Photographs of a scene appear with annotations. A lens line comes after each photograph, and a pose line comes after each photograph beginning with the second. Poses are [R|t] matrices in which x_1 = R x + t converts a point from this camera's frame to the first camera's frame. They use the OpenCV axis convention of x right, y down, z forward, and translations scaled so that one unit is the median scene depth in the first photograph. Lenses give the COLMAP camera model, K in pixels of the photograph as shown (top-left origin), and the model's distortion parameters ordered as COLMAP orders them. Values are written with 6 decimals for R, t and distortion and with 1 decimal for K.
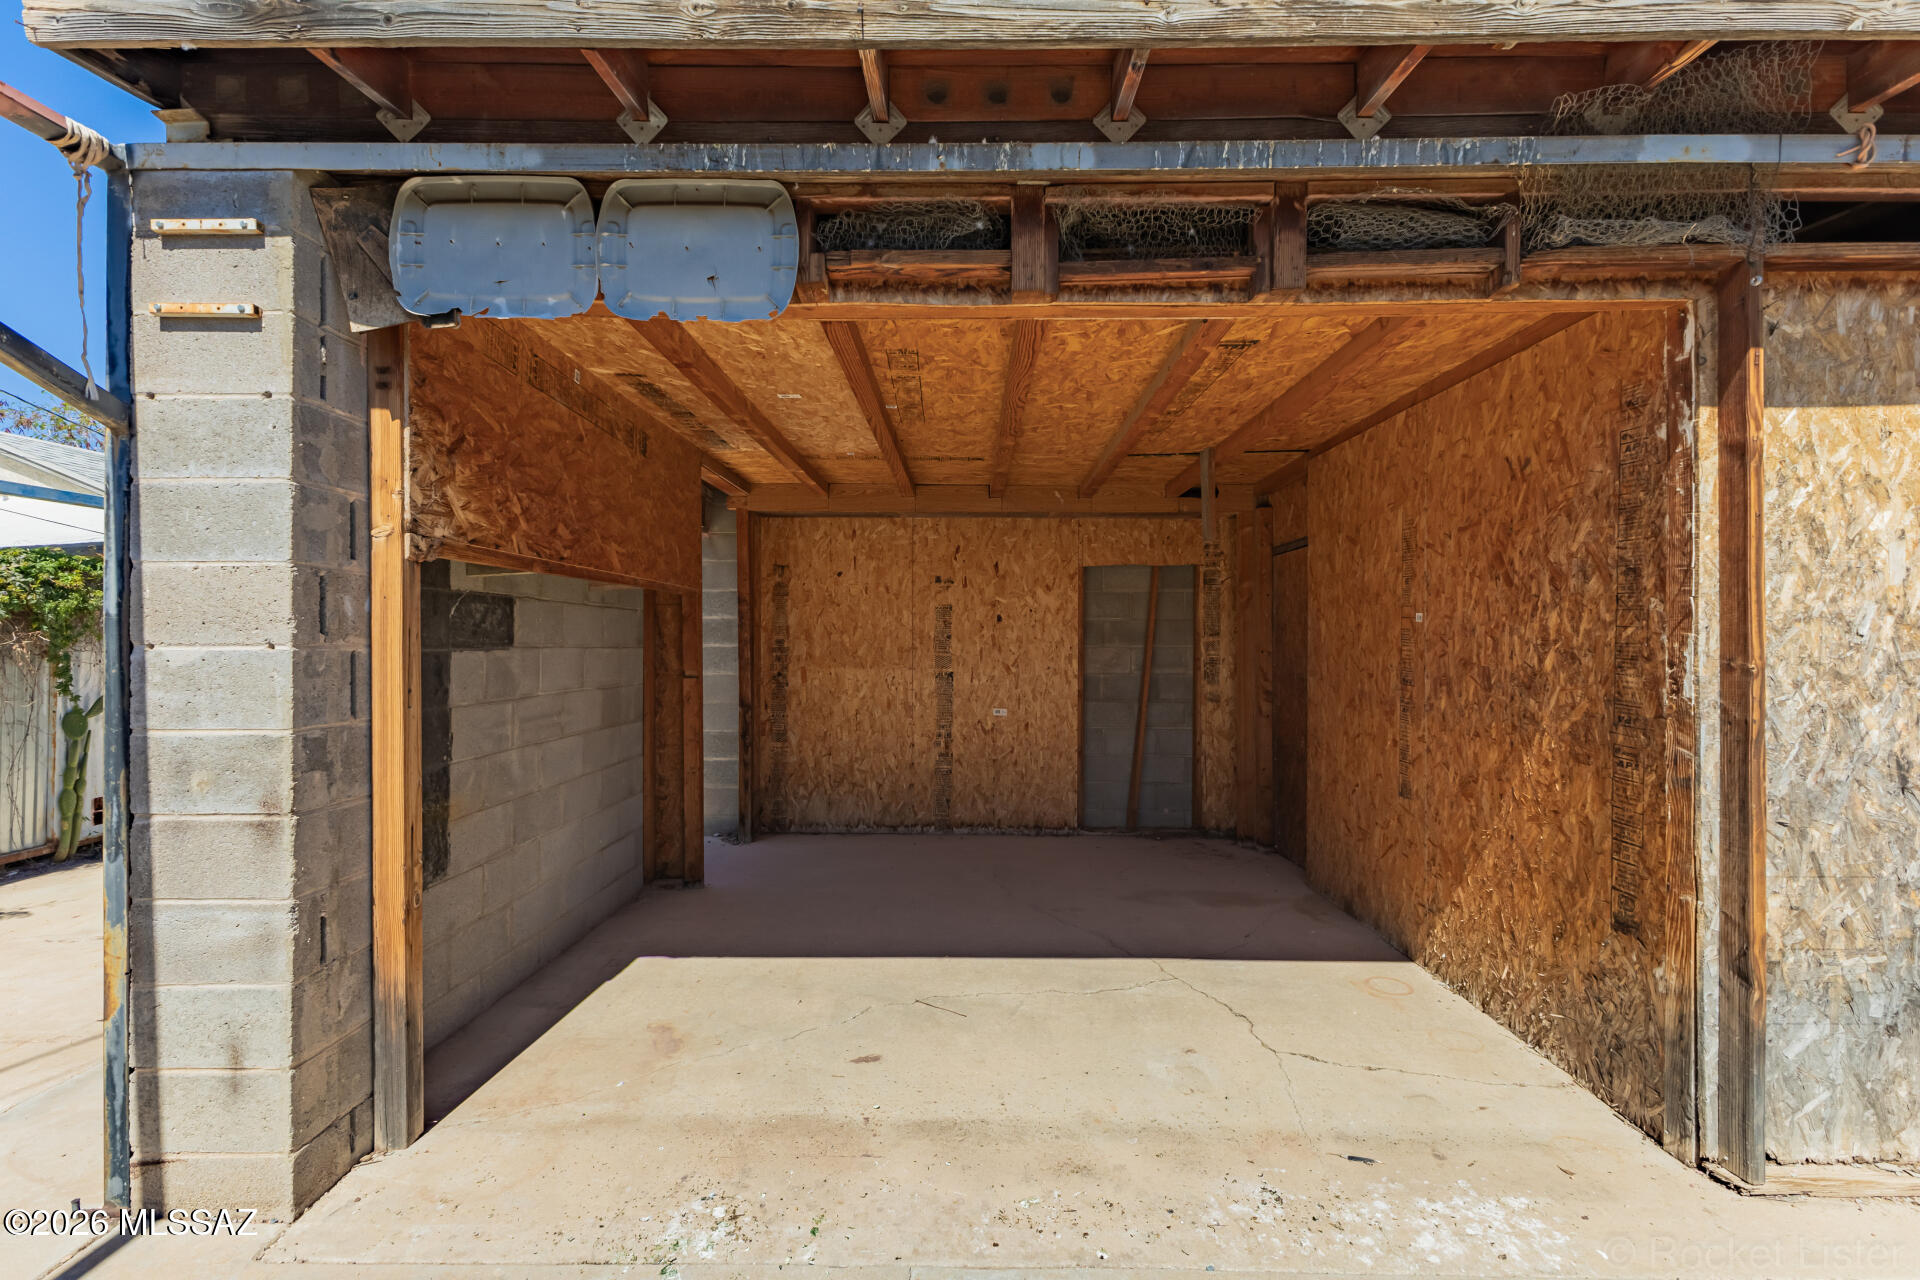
lens RADIAL K [[820.0, 0, 962.9], [0, 820.0, 637.0], [0, 0, 1]] dist [0.007470, -0.000701]
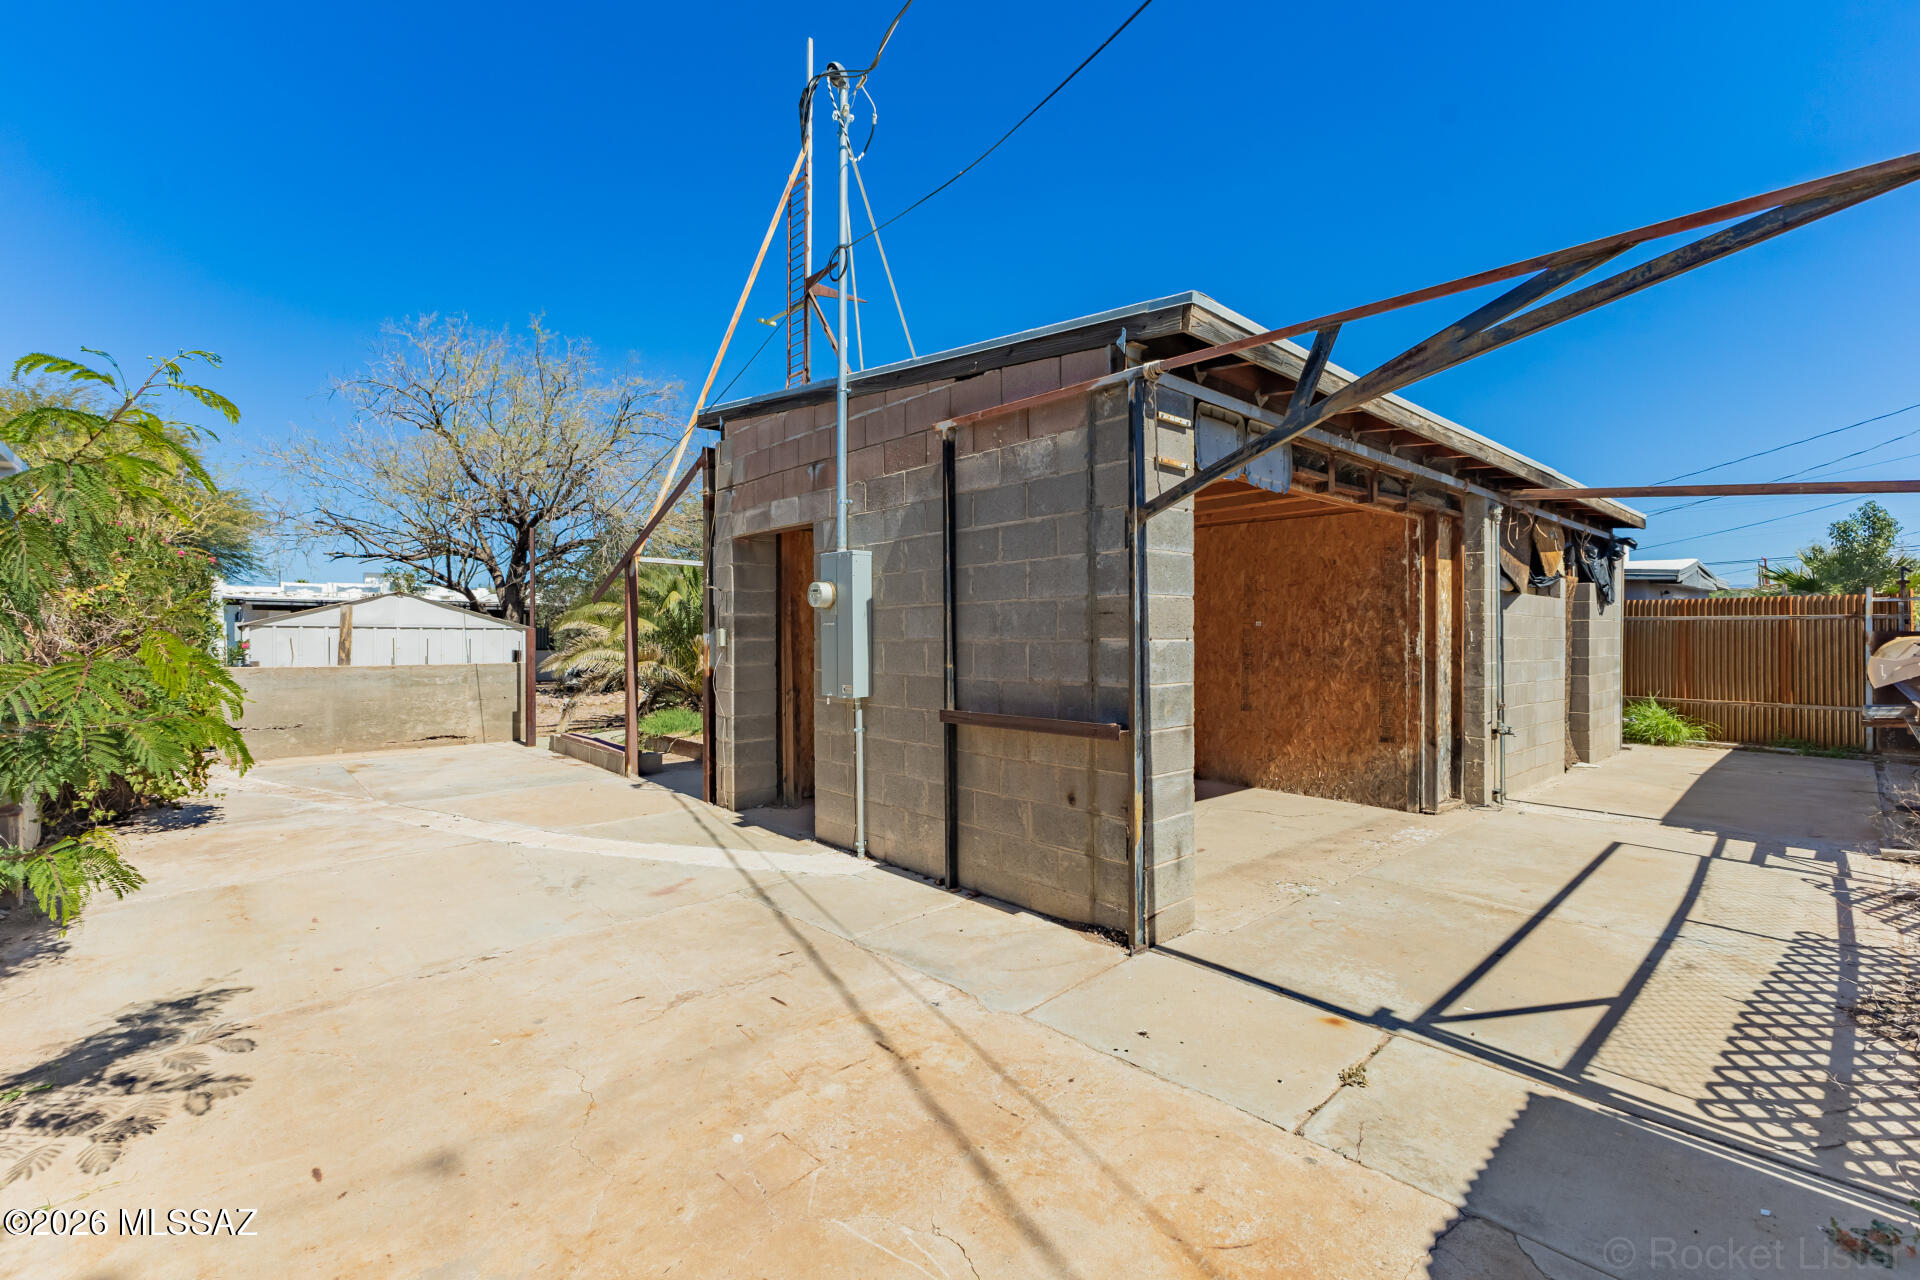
lens RADIAL K [[820.0, 0, 959.9], [0, 820.0, 635.1], [0, 0, 1]] dist [0.007470, -0.000701]
pose [[0.738977, -0.001991, 0.673727, -1.919044], [-0.002695, 0.999979, 0.005911, -0.006561], [-0.673725, -0.006183, 0.738956, -0.053430]]
